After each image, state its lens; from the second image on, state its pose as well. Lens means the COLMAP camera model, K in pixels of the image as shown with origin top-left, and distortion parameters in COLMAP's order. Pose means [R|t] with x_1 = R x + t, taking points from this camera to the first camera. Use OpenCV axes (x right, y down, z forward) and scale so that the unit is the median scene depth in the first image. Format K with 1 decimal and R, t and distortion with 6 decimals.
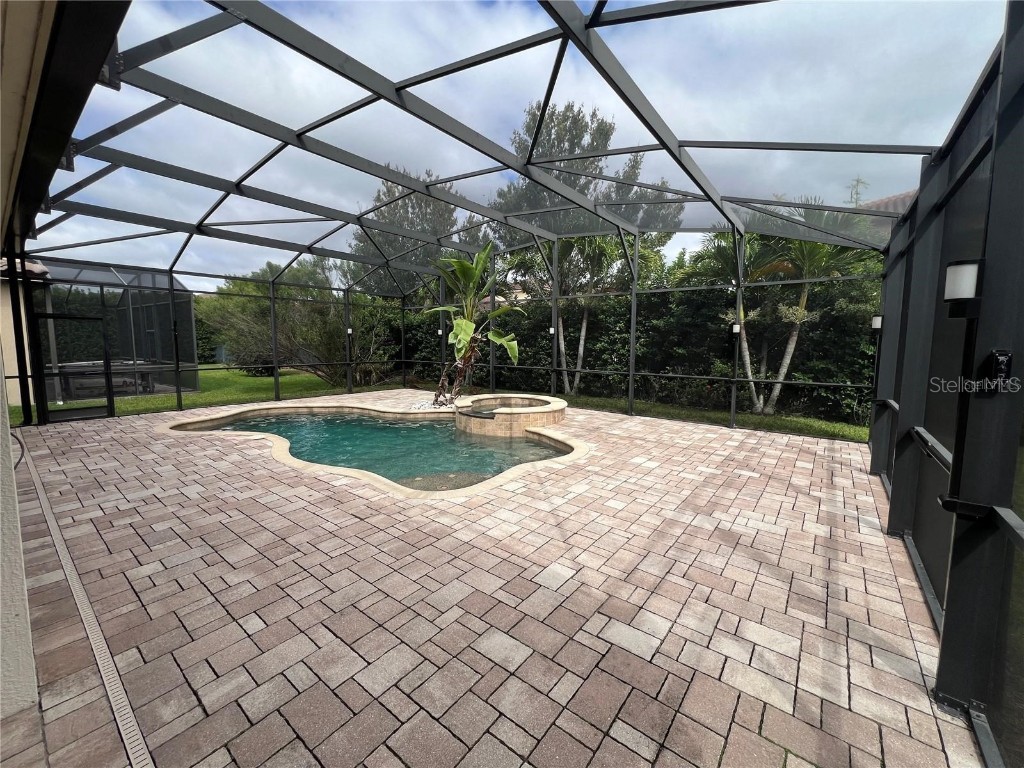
lens RADIAL K [[411.0, 0, 509.9], [0, 411.0, 381.9], [0, 0, 1]] dist [-0.003402, 0.000794]
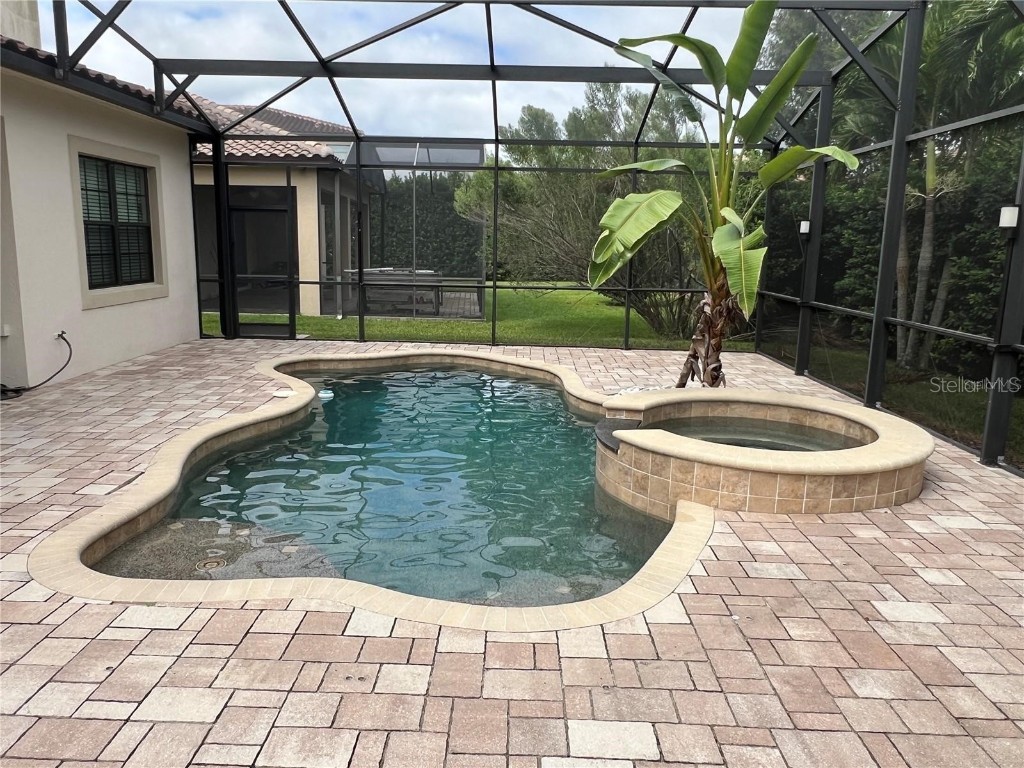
lens RADIAL K [[753.7, 0, 504.4], [0, 753.7, 382.3], [0, 0, 1]] dist [-0.004585, -0.000330]
pose [[0.599928, 0.154180, -0.785057, 0.728875], [-0.095275, 0.988041, 0.121237, -0.082121], [0.794361, 0.002063, 0.607443, 0.832551]]
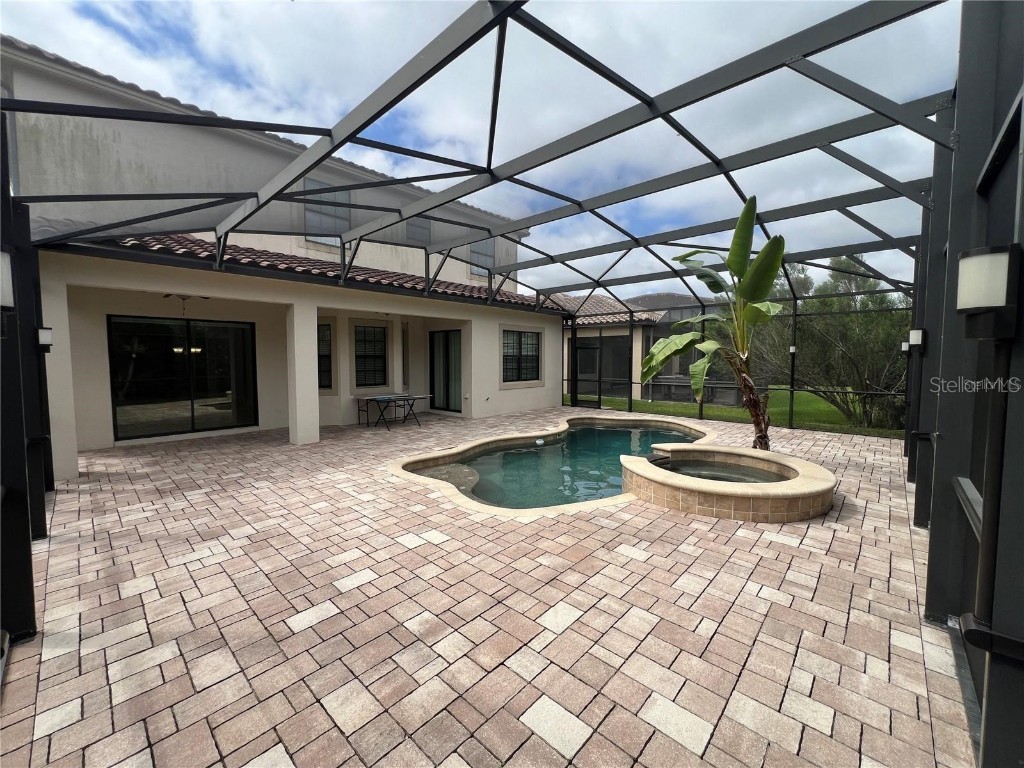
lens RADIAL K [[411.0, 0, 510.3], [0, 411.0, 383.6], [0, 0, 1]] dist [-0.003402, 0.000794]
pose [[-0.084068, 0.054508, -0.994968, 1.188503], [-0.098489, 0.993159, 0.062730, -0.143728], [0.991581, 0.103267, -0.078124, 1.414682]]
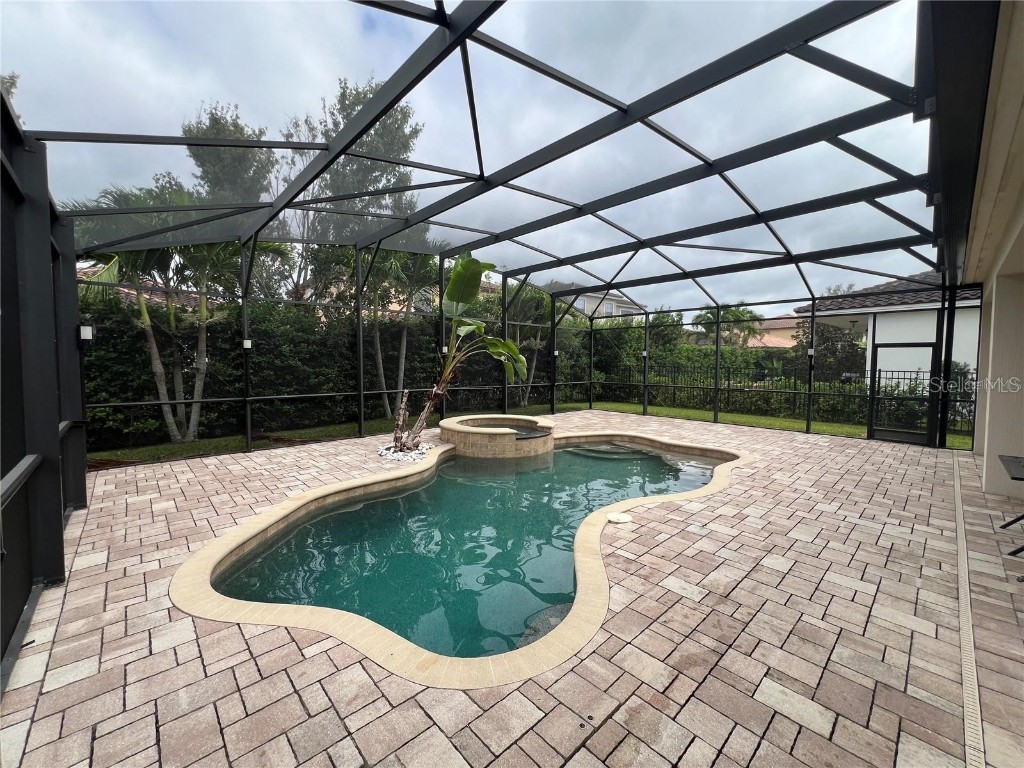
lens RADIAL K [[411.0, 0, 509.3], [0, 411.0, 380.6], [0, 0, 1]] dist [-0.003402, 0.000794]
pose [[0.156256, -0.051722, 0.986361, -1.862699], [0.090145, 0.995207, 0.037905, -0.166135], [-0.983594, 0.082993, 0.160169, 1.559119]]
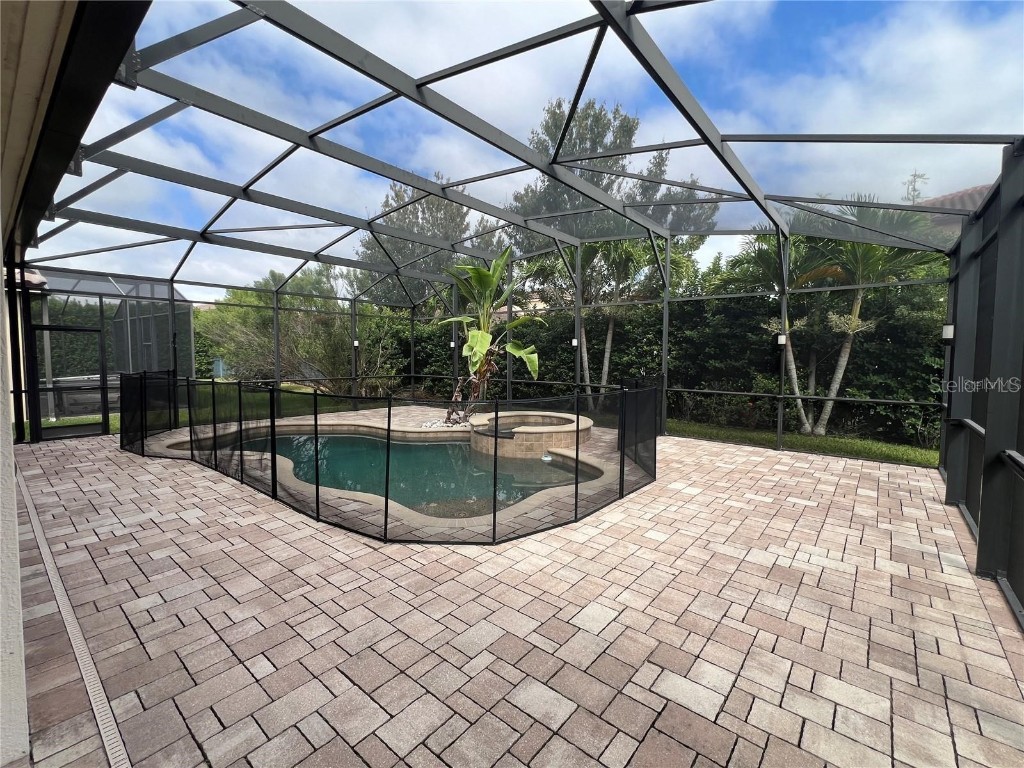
lens RADIAL K [[445.7, 0, 509.0], [0, 445.7, 382.0], [0, 0, 1]] dist [-0.002755, 0.000819]
pose [[0.999475, 0.000760, -0.032383, -0.027835], [-0.001955, 0.999317, -0.036907, 0.001179], [0.032333, 0.036951, 0.998794, 0.011643]]
